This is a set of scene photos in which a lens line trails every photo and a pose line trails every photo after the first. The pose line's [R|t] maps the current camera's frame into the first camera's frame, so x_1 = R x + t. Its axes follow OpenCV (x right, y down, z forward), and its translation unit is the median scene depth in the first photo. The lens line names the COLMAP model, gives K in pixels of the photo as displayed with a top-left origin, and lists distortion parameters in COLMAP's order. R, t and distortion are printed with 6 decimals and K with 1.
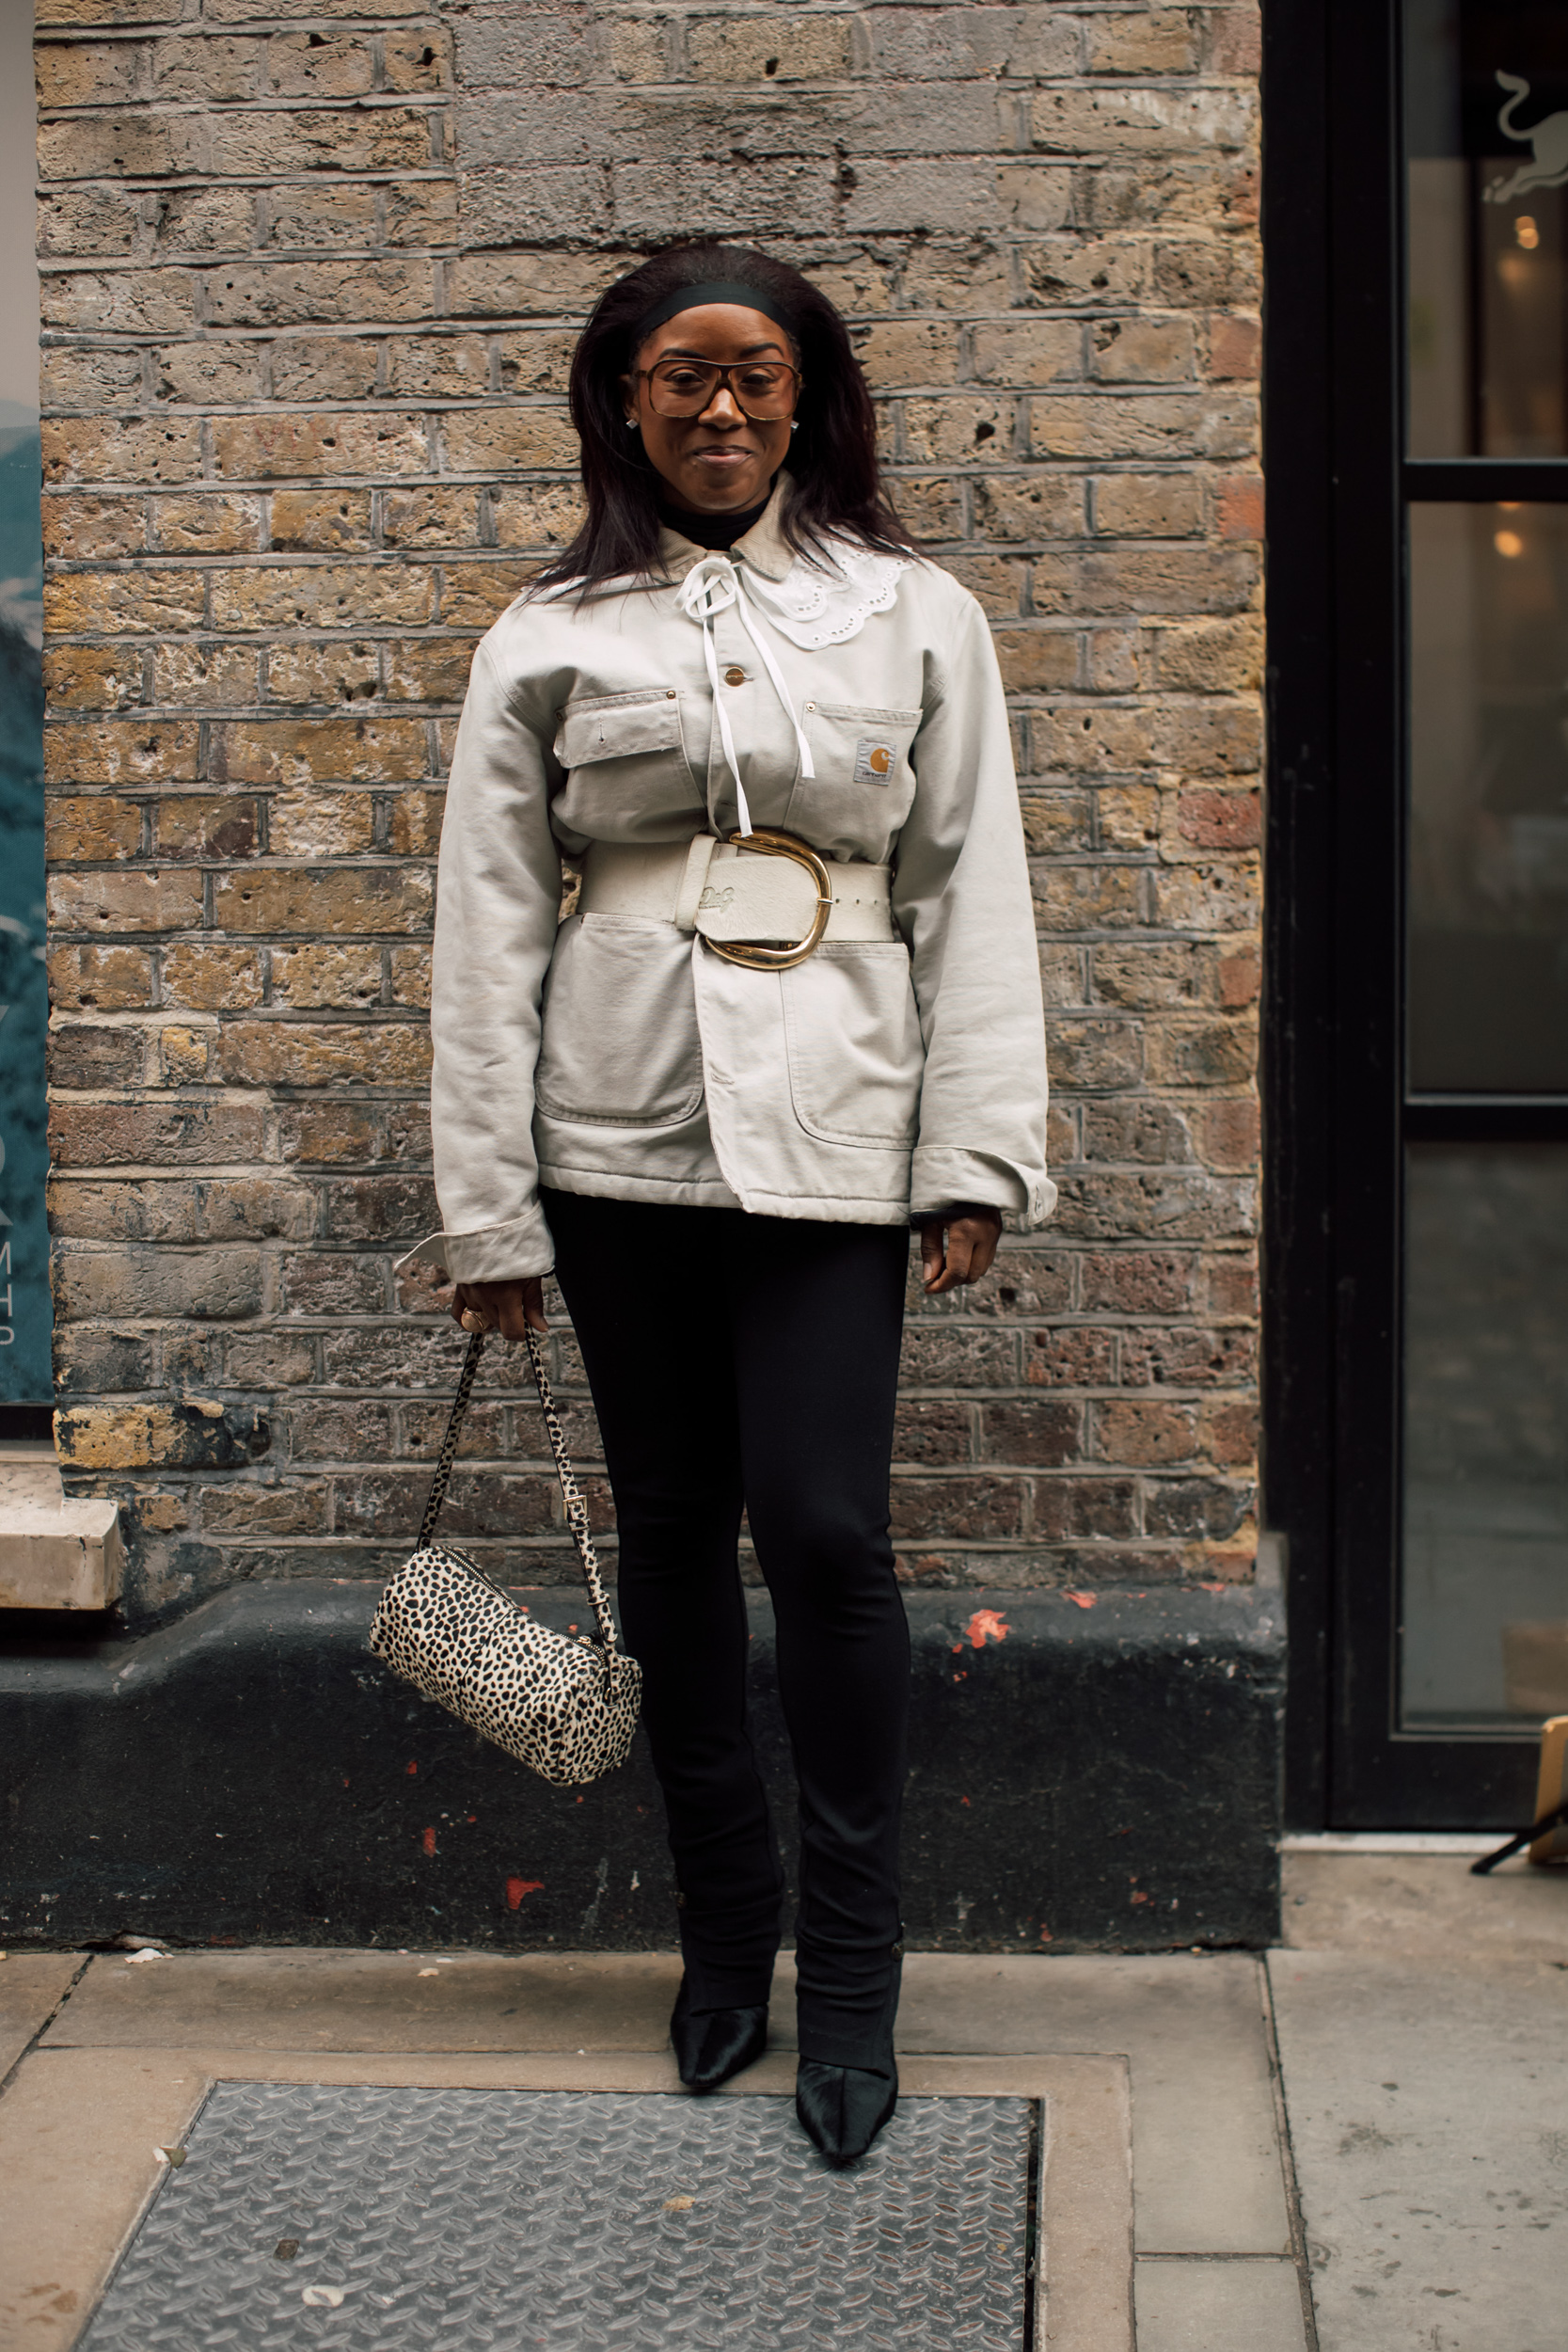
lens RADIAL K [[3680.1, 0, 715.0], [0, 3680.1, 898.4], [0, 0, 1]] dist [-0.080304, 0.212967]
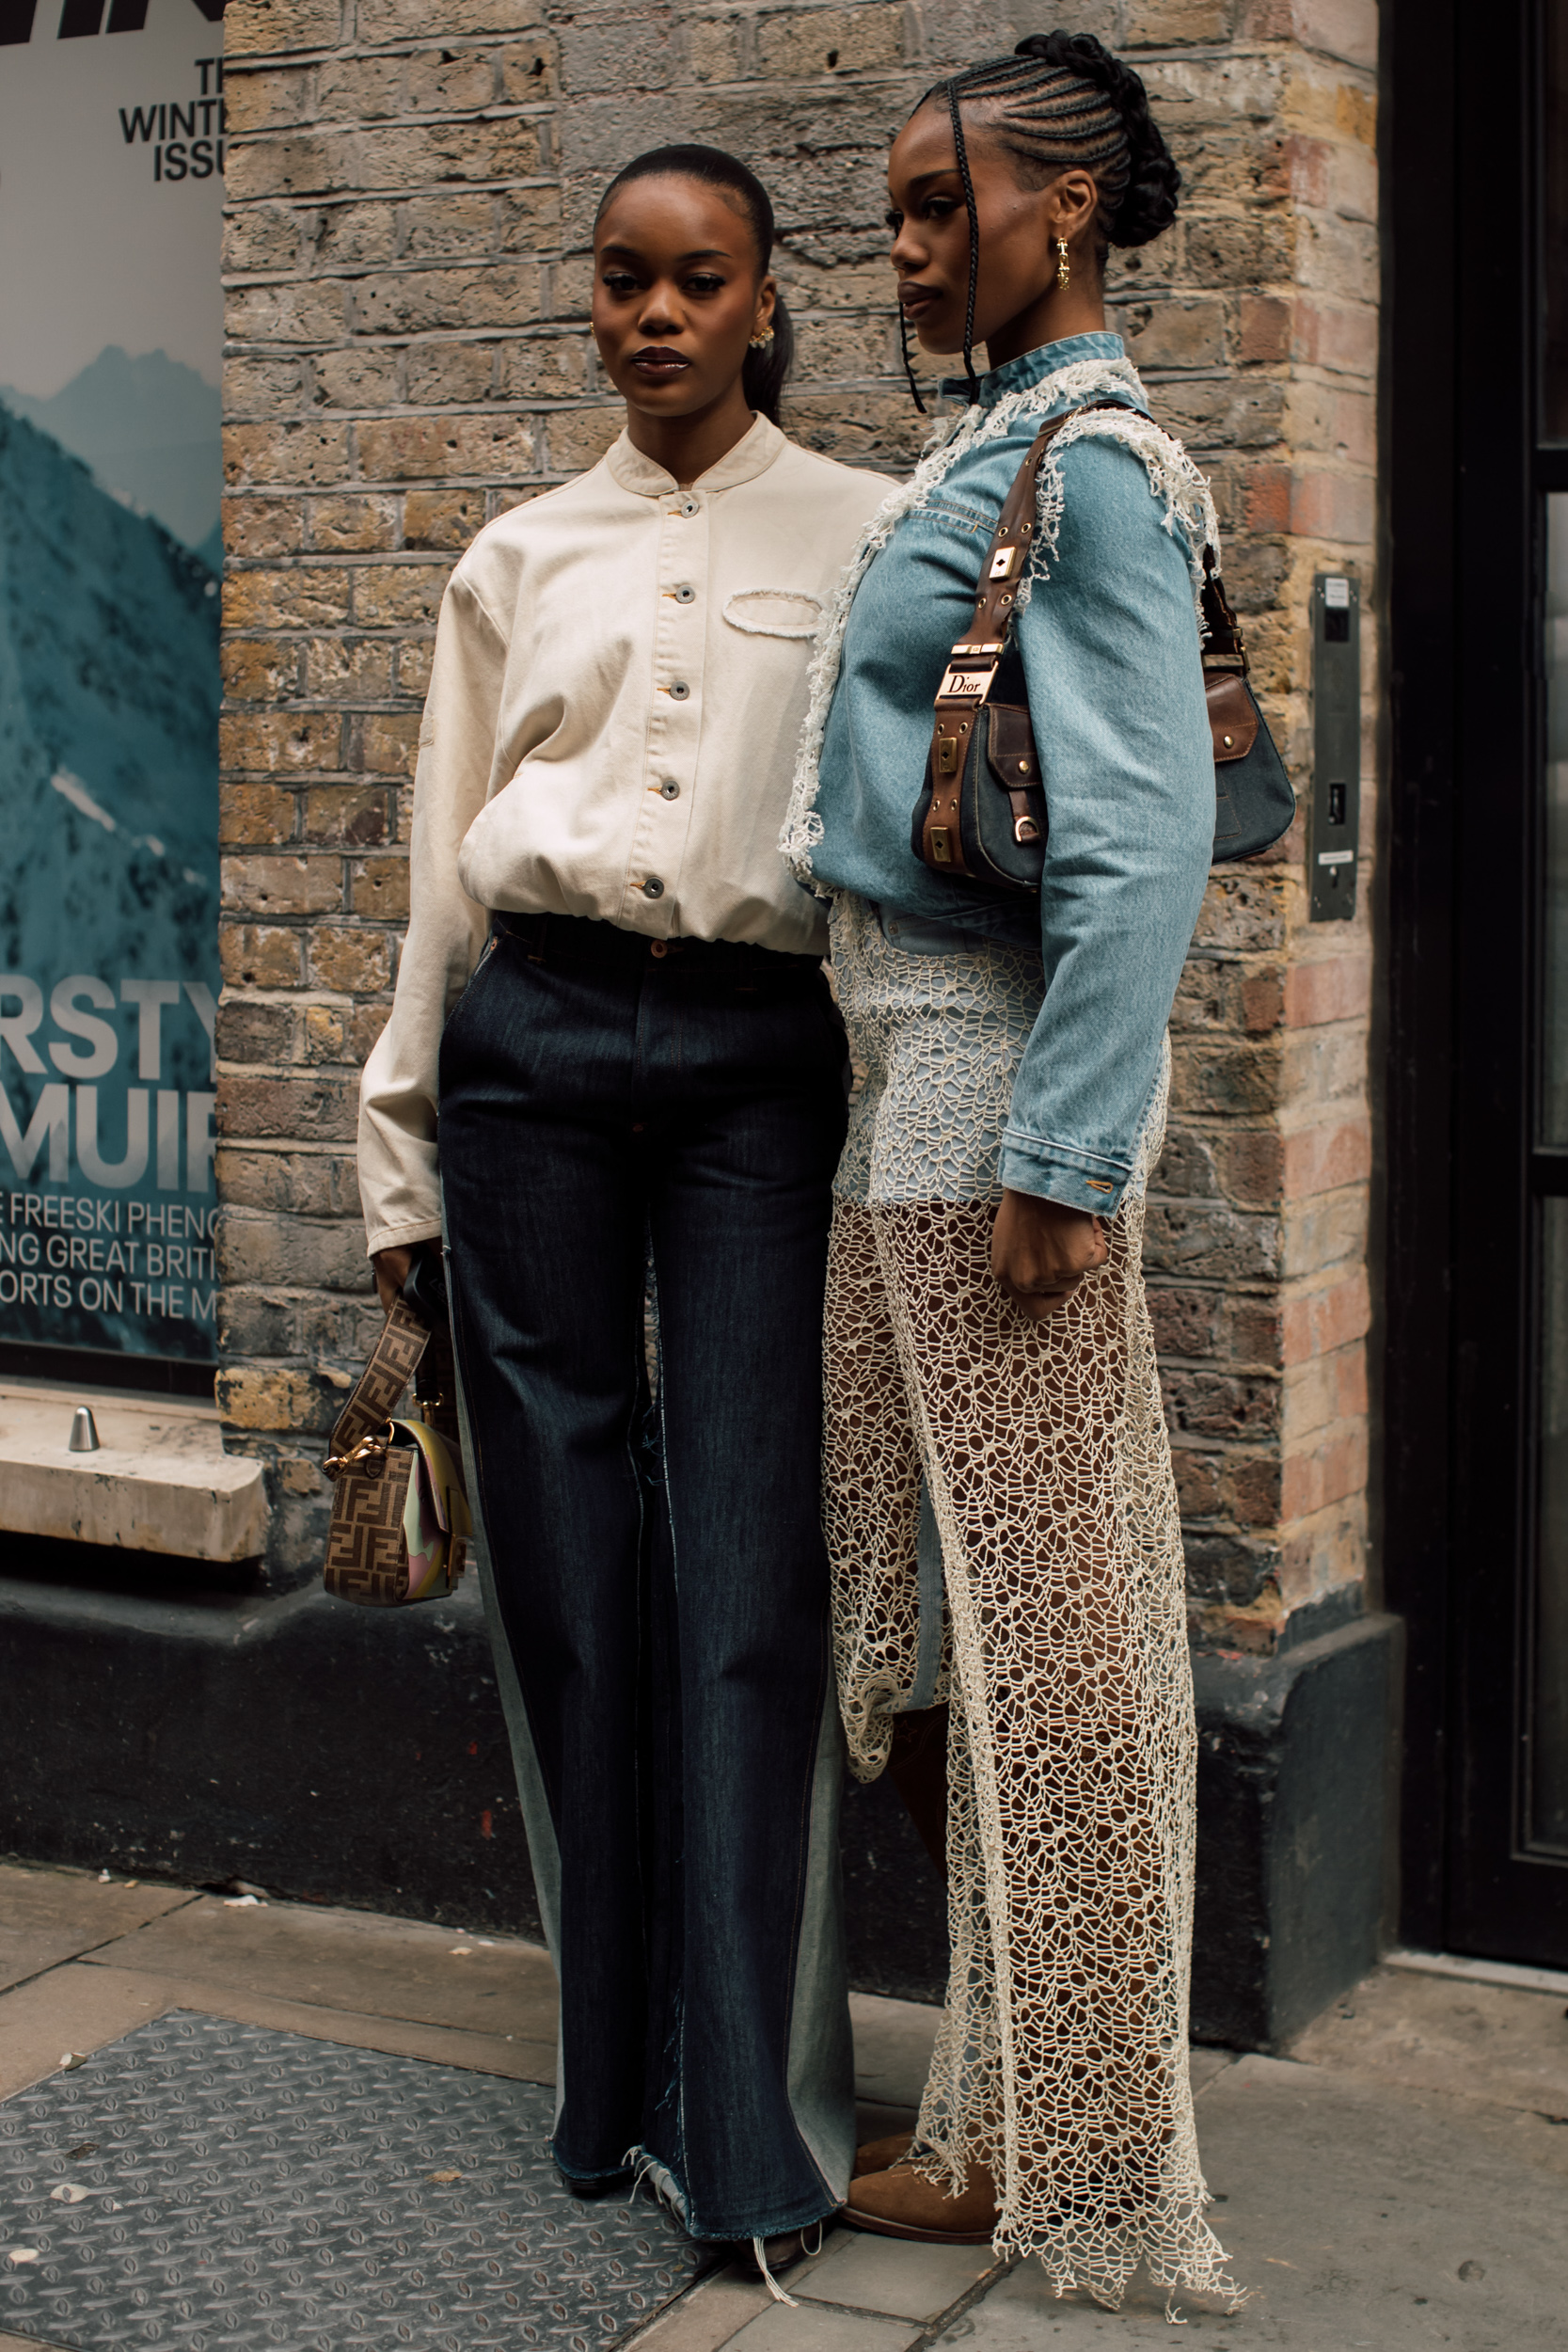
lens RADIAL K [[4025.4, 0, 785.6], [0, 4025.4, 822.5], [0, 0, 1]] dist [-0.061968, 0.065864]
pose [[0.909934, 0.024815, -0.414009, 0.450483], [-0.041576, 0.998638, -0.031521, 0.013548], [0.412663, 0.045894, 0.909727, 0.017434]]
